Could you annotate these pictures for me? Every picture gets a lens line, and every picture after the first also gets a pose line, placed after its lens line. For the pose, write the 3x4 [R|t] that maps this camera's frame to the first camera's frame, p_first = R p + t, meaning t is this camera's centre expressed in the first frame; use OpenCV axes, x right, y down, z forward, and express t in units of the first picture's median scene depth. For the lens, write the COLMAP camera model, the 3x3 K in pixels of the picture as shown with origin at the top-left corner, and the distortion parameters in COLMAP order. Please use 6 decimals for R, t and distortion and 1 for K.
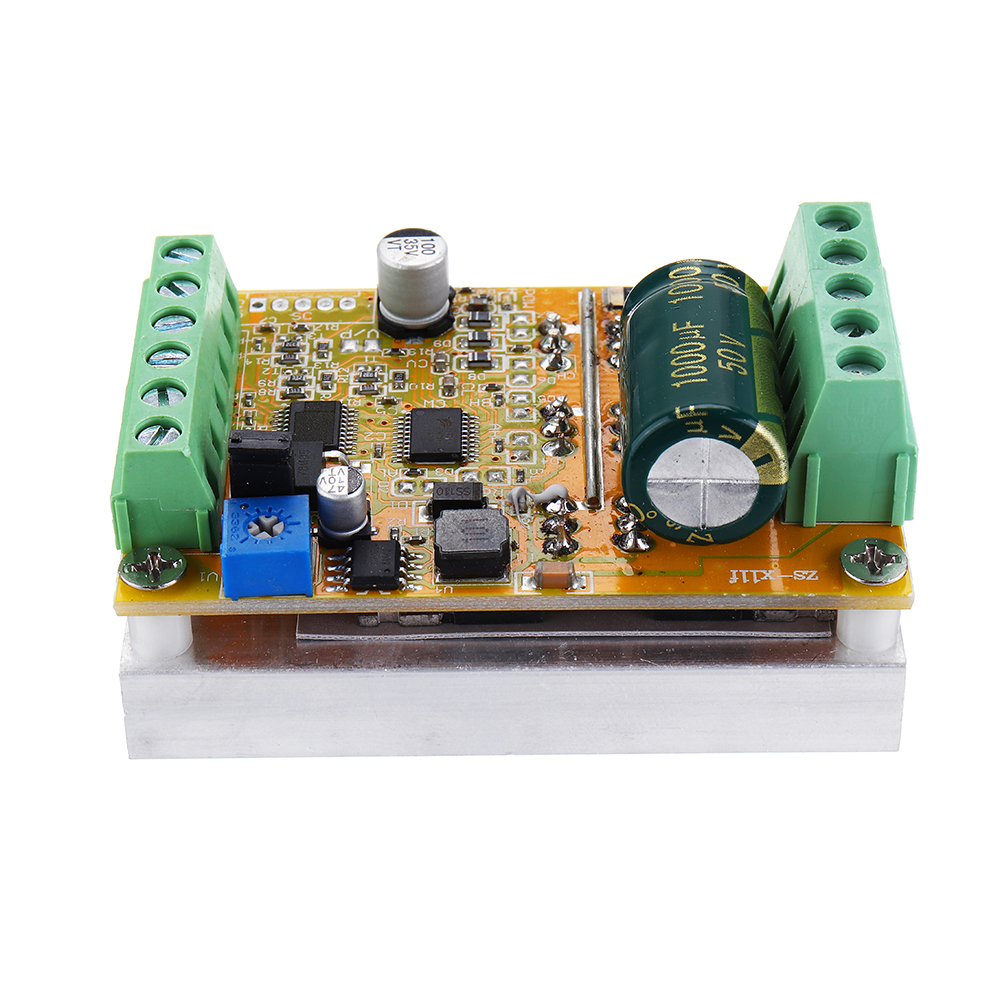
lens RADIAL K [[2971.4, 0, 499.5], [0, 2971.4, 349.4], [0, 0, 1]] dist [0.091989, -0.724152]
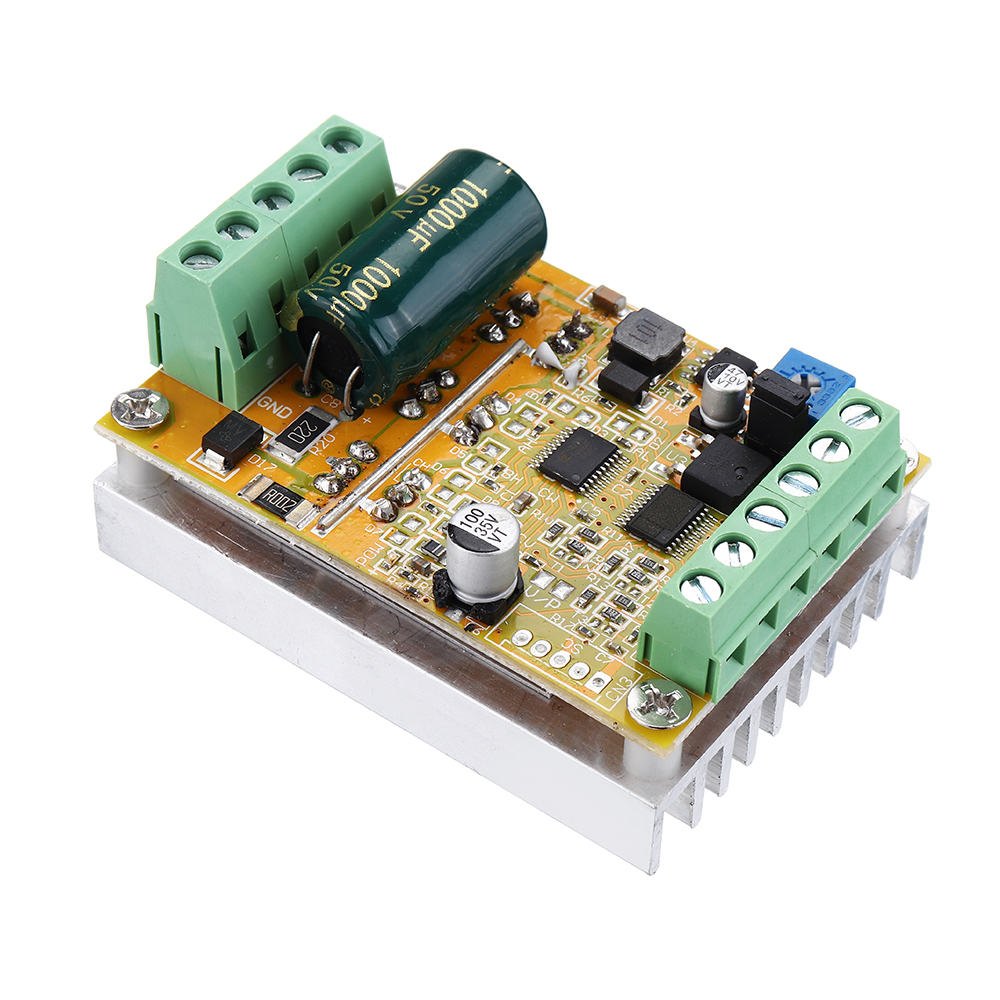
lens RADIAL K [[3200.7, 0, 500.0], [0, 3200.7, 500.0], [0, 0, 1]] dist [0.010540, -1.021925]
pose [[-0.805210, -0.434751, 0.403271, -0.462673], [0.336896, 0.224259, 0.914445, -1.016201], [-0.487993, 0.872181, -0.034110, 1.046854]]
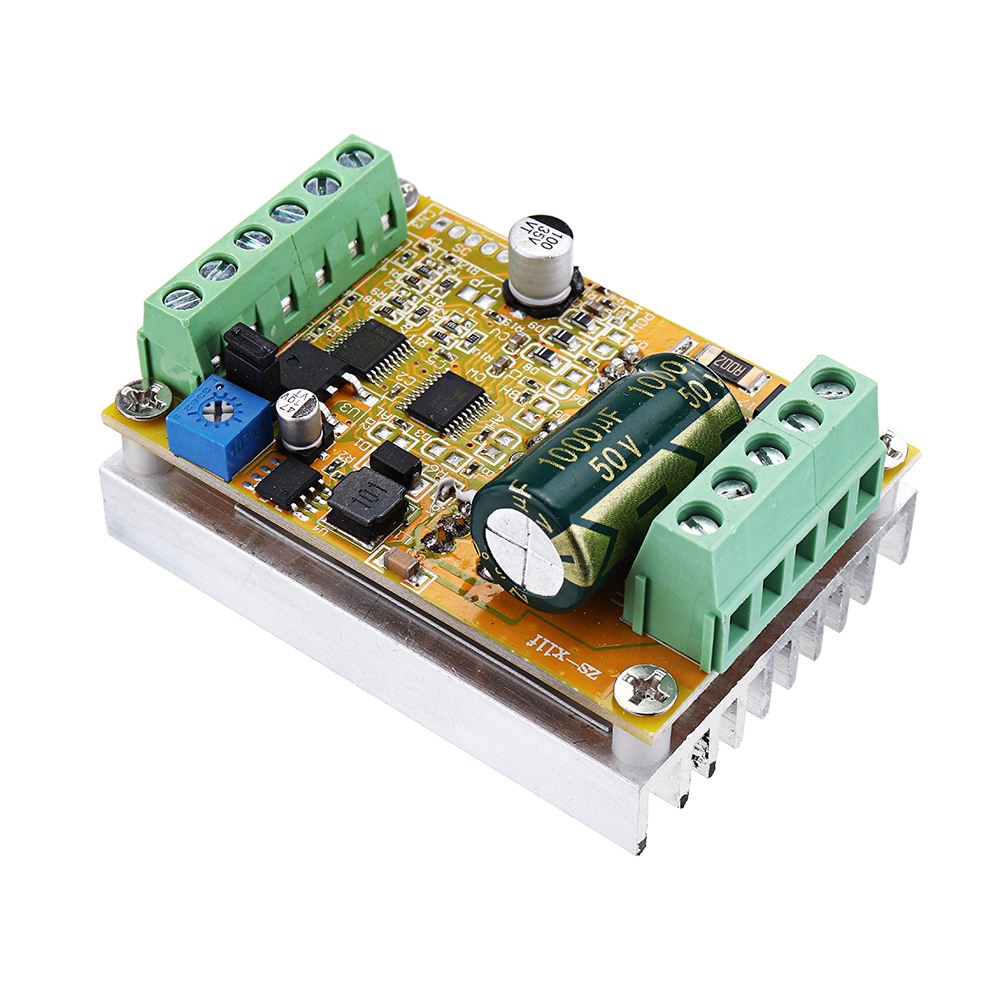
lens RADIAL K [[2971.4, 0, 499.5], [0, 2971.4, 349.4], [0, 0, 1]] dist [0.091989, -0.724152]
pose [[0.794975, 0.430959, -0.426954, 0.451439], [-0.370350, 0.902199, 0.221082, -0.237054], [0.480475, -0.017632, 0.876831, 0.036629]]
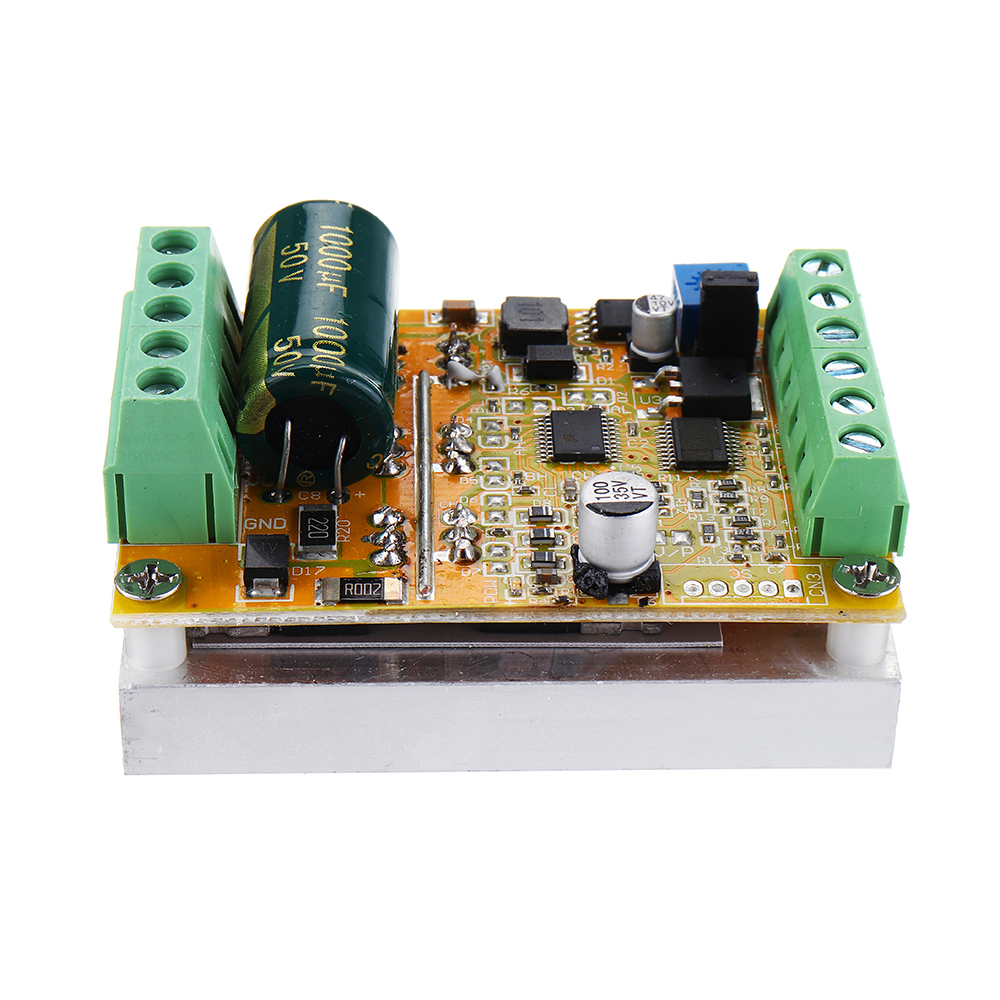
lens RADIAL K [[3200.7, 0, 500.0], [0, 3200.7, 500.0], [0, 0, 1]] dist [0.010540, -1.021925]
pose [[-0.999498, 0.014068, -0.028389, 0.035574], [-0.023175, 0.286362, 0.957841, -0.989366], [0.021605, 0.958018, -0.285892, 1.307405]]
